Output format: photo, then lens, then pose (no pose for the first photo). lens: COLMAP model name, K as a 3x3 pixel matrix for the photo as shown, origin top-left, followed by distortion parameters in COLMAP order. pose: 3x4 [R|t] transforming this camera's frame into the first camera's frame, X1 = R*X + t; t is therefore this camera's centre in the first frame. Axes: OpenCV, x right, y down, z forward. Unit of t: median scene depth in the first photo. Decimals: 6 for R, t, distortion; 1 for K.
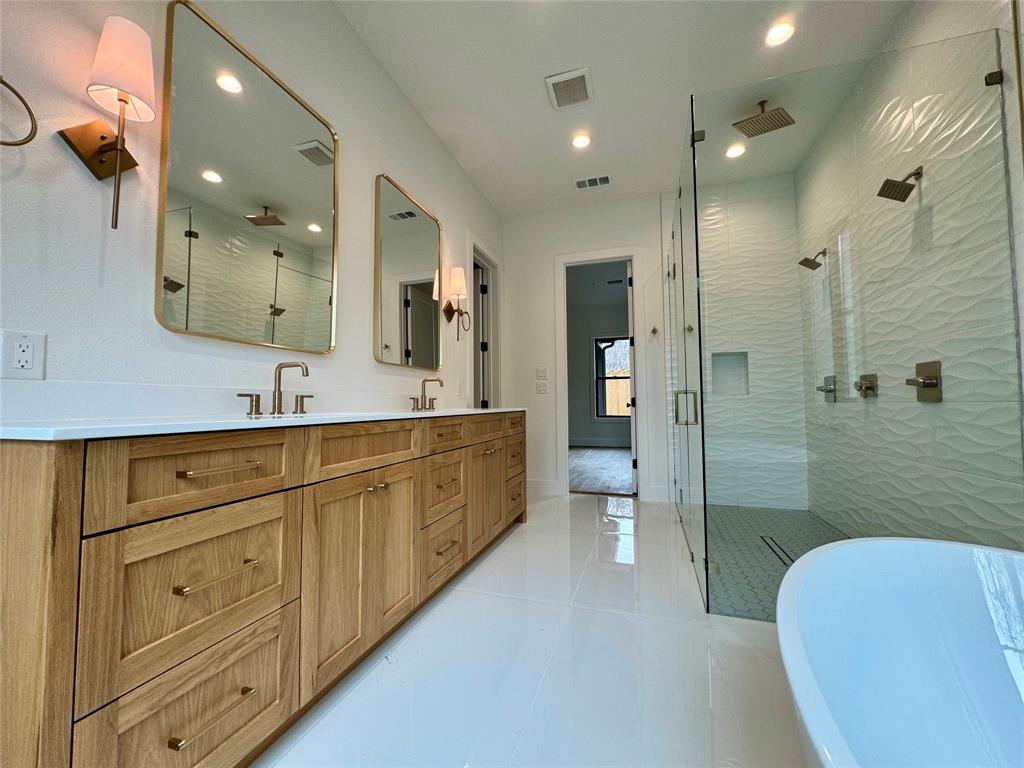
lens RADIAL K [[410.0, 0, 510.1], [0, 410.0, 382.7], [0, 0, 1]] dist [-0.002893, 0.000188]
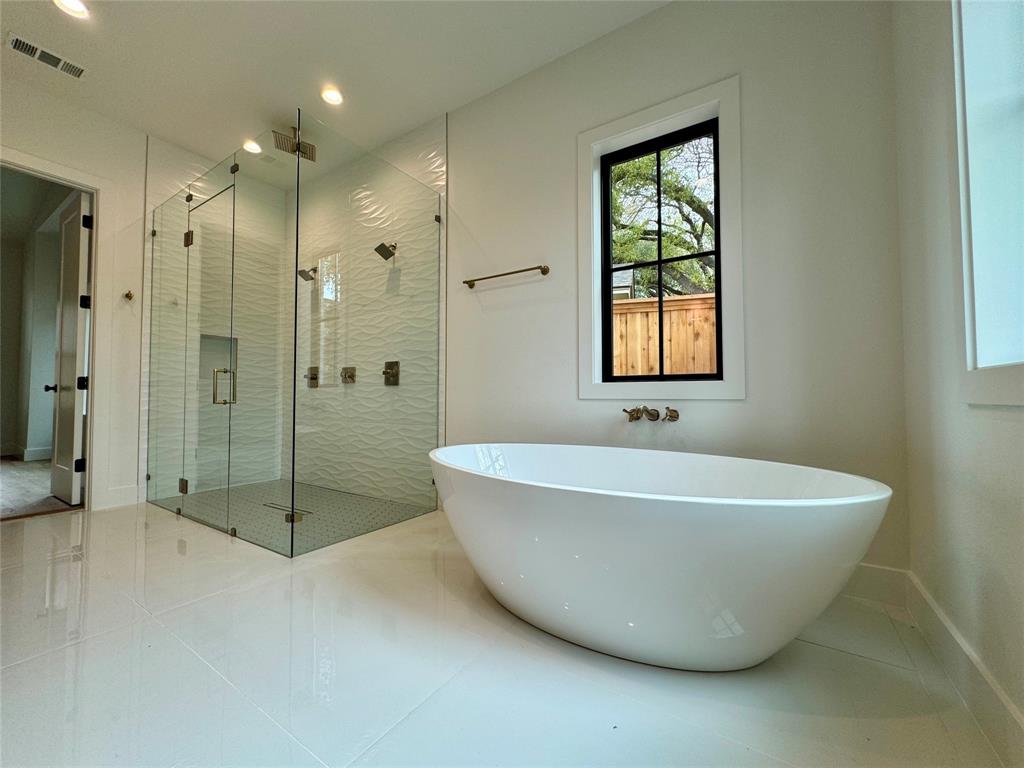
lens RADIAL K [[410.0, 0, 518.7], [0, 410.0, 382.8], [0, 0, 1]] dist [-0.002893, 0.000188]
pose [[0.235000, 0.038860, 0.971218, -0.434765], [-0.048119, 0.998440, -0.028306, 0.053907], [-0.970804, -0.040082, 0.236503, 0.096153]]
